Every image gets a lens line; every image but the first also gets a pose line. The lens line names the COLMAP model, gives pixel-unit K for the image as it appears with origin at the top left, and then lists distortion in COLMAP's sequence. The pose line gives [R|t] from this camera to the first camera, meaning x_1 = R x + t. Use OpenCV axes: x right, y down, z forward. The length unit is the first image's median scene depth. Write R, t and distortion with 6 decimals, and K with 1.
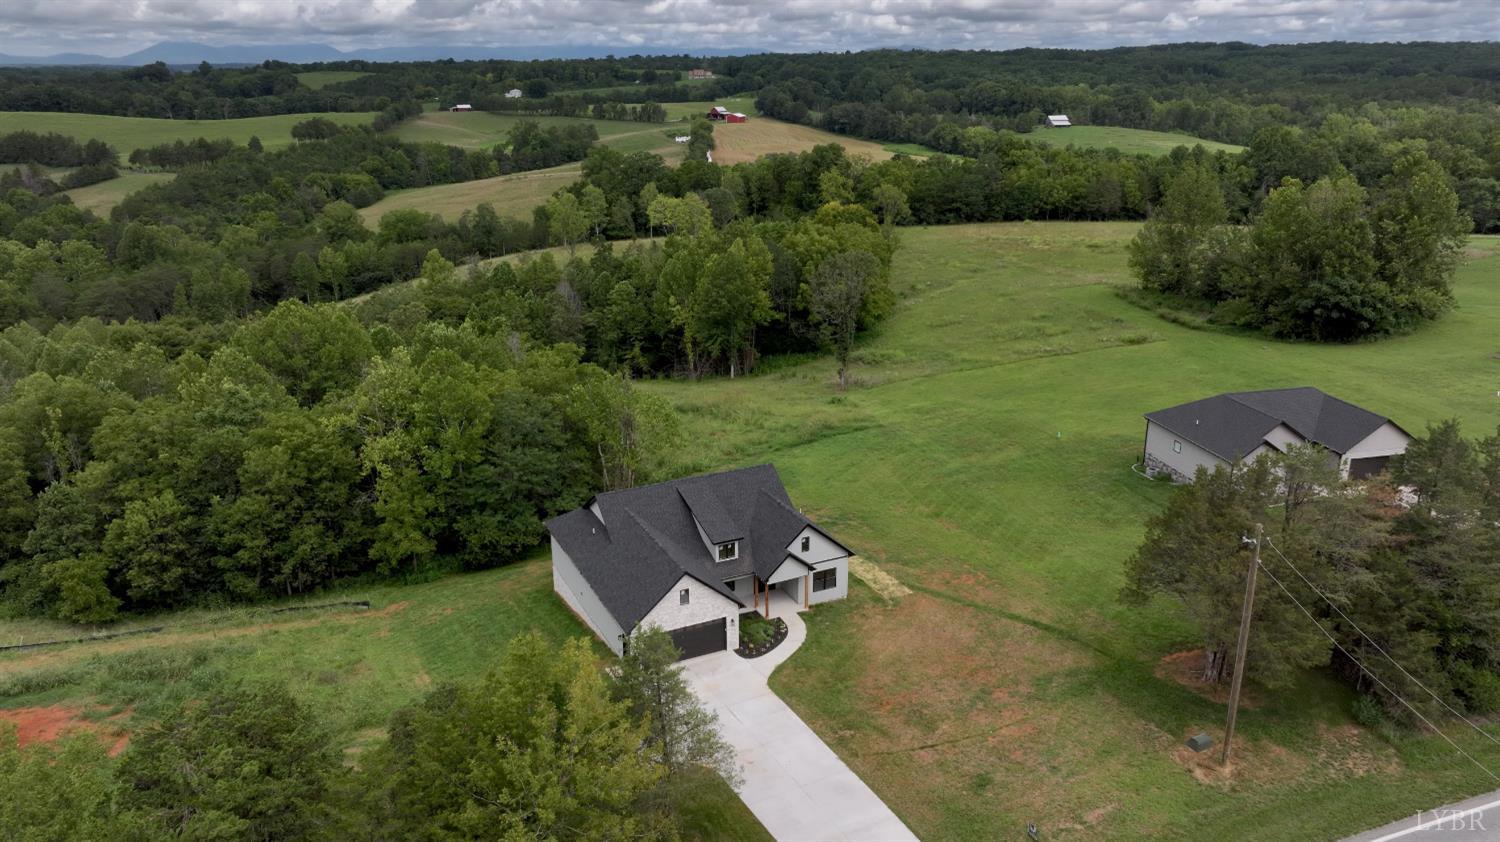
lens RADIAL K [[1057.2, 0, 764.2], [0, 1057.2, 413.7], [0, 0, 1]] dist [-0.000659, 0.014357]
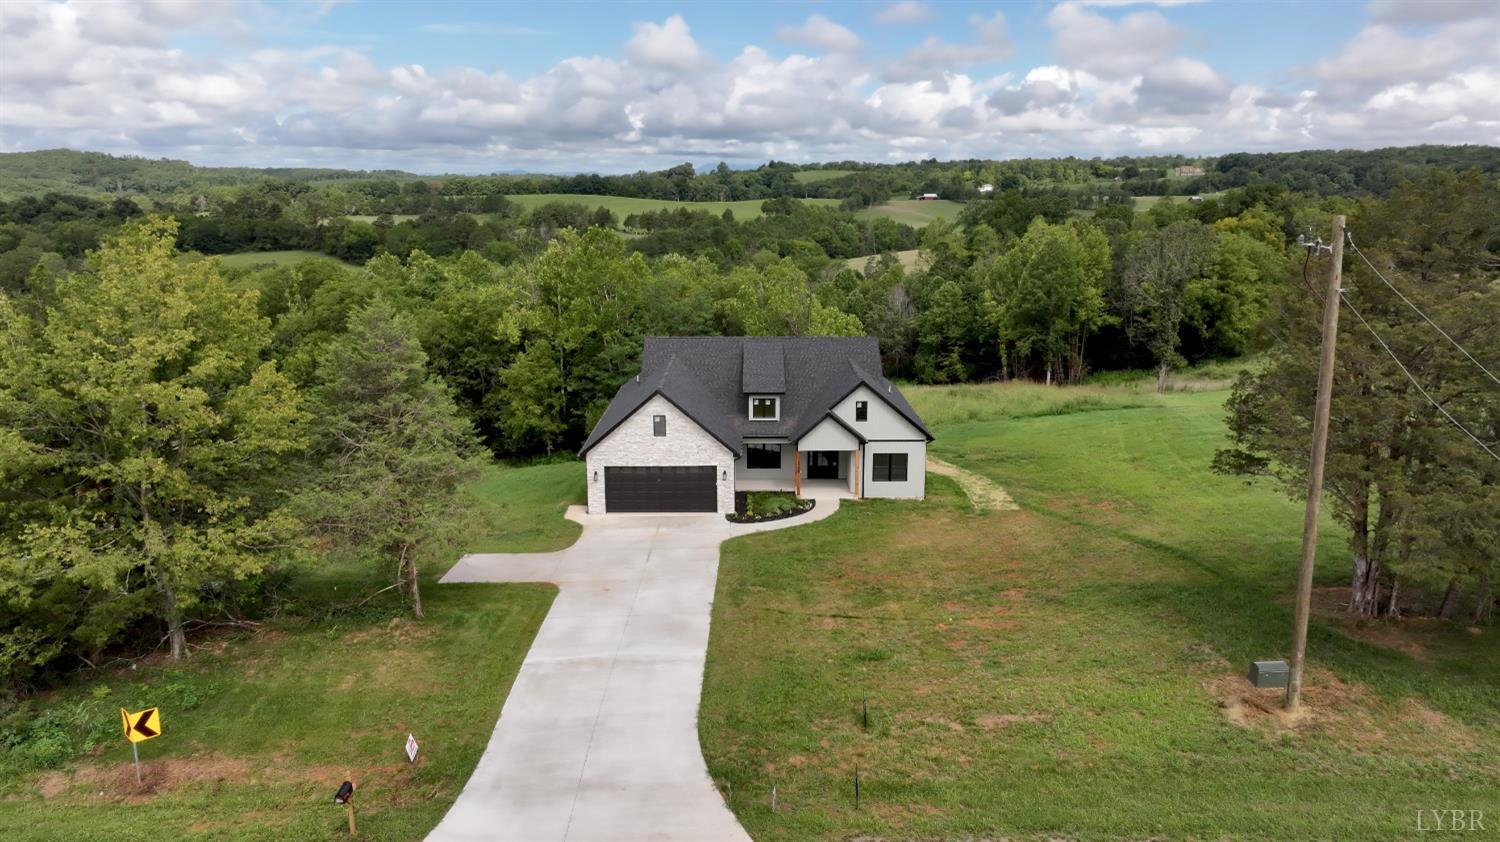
lens RADIAL K [[1057.2, 0, 758.5], [0, 1057.2, 426.4], [0, 0, 1]] dist [-0.000659, 0.014357]
pose [[0.899471, 0.096515, -0.426188, 0.049824], [-0.134698, 0.989050, -0.060298, 0.031748], [0.415702, 0.111642, 0.902623, 0.046663]]
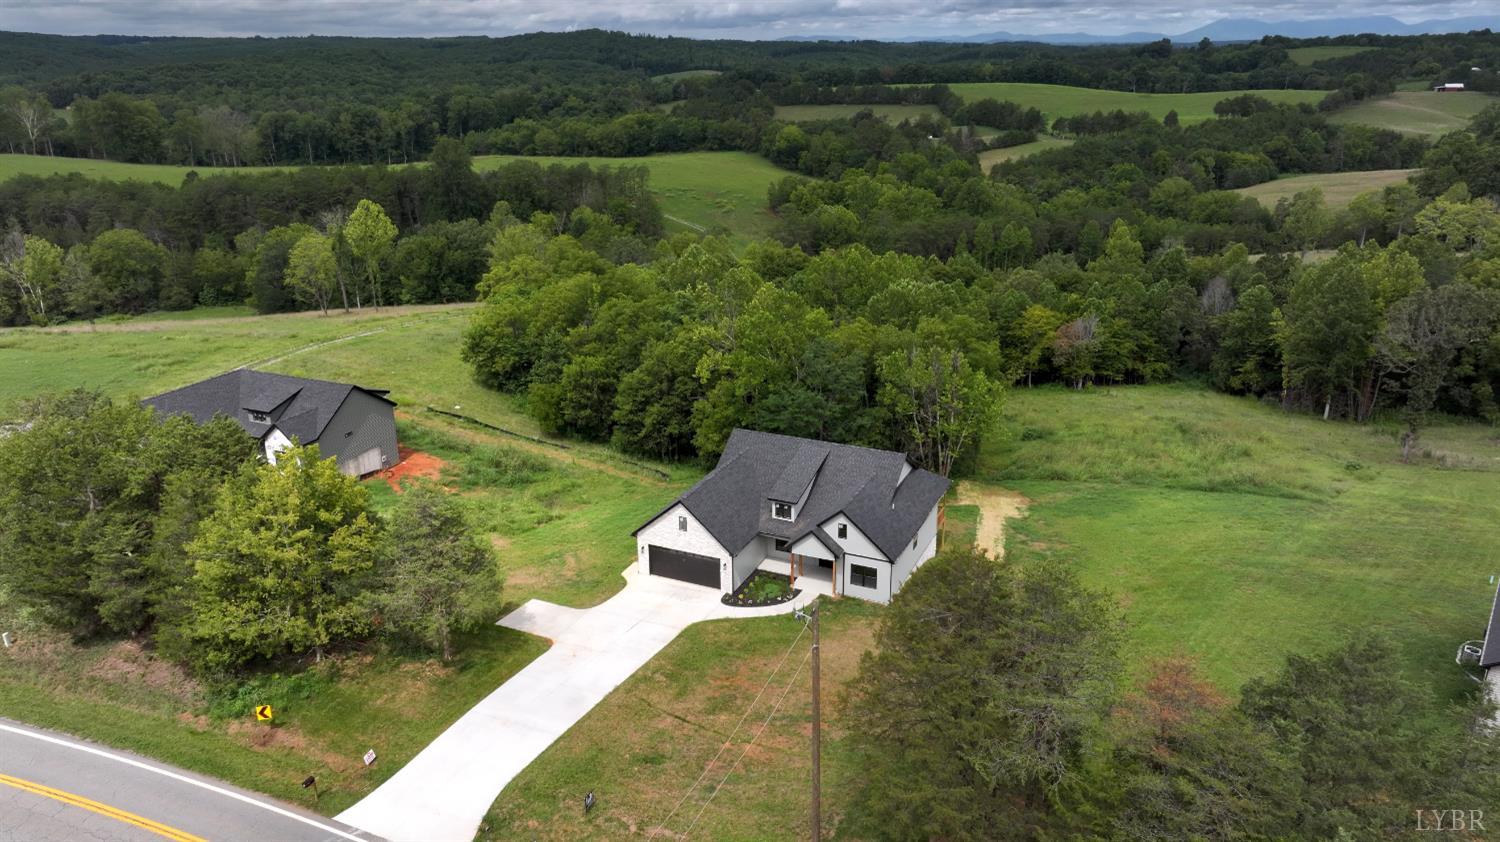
lens RADIAL K [[1057.2, 0, 755.4], [0, 1057.2, 420.4], [0, 0, 1]] dist [-0.000659, 0.014357]
pose [[0.631107, 0.255879, -0.732277, 0.113002], [-0.236581, 0.962542, 0.132444, -0.014247], [0.738737, 0.089656, 0.668004, 0.046325]]
